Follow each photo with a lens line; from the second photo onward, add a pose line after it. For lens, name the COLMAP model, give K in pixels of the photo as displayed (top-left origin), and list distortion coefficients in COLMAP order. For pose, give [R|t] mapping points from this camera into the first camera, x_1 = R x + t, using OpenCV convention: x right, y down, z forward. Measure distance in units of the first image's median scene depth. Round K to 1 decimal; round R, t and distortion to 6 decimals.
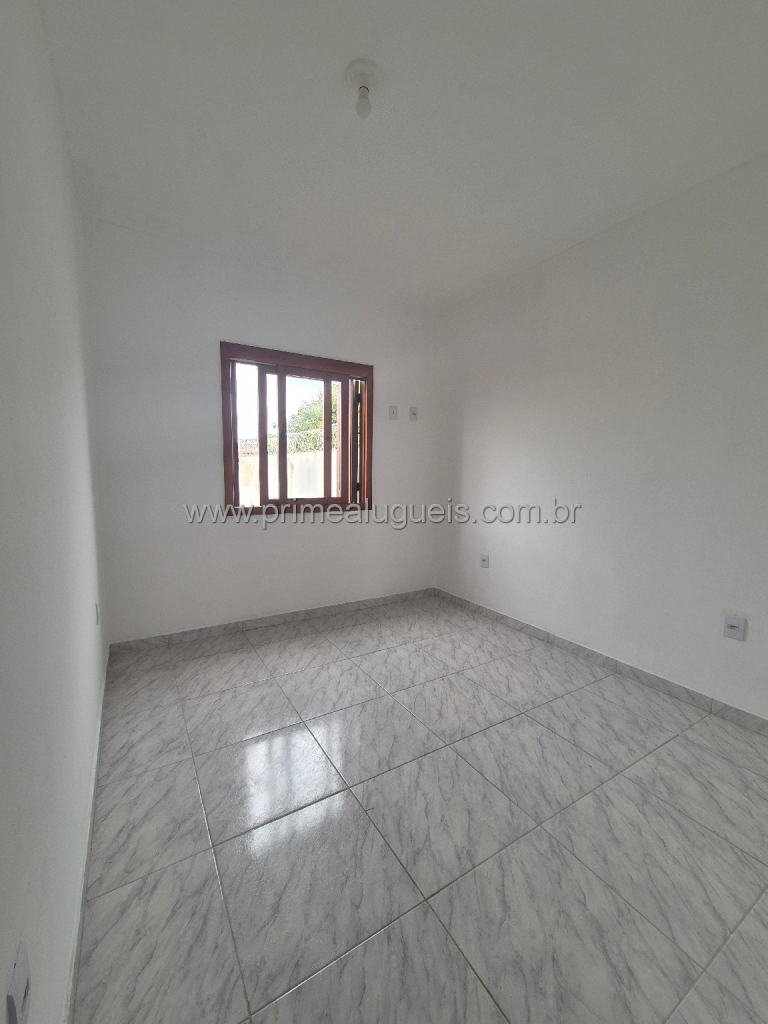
lens RADIAL K [[413.6, 0, 384.0], [0, 413.6, 512.0], [0, 0, 1]] dist [-0.011037, 0.000030]
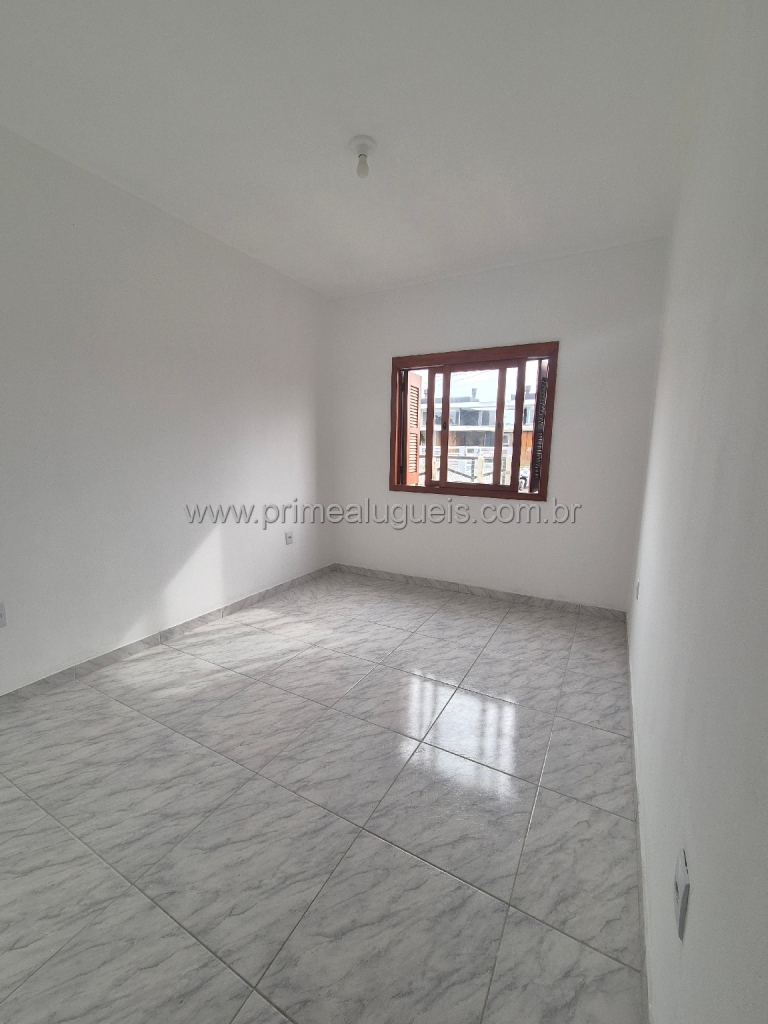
lens RADIAL K [[430.9, 0, 384.0], [0, 430.9, 512.0], [0, 0, 1]] dist [-0.001235, -0.000072]
pose [[0.495434, 0.138826, -0.857480, 0.738354], [-0.107258, 0.989369, 0.098207, -0.051529], [0.861998, 0.043317, 0.505058, 0.270294]]
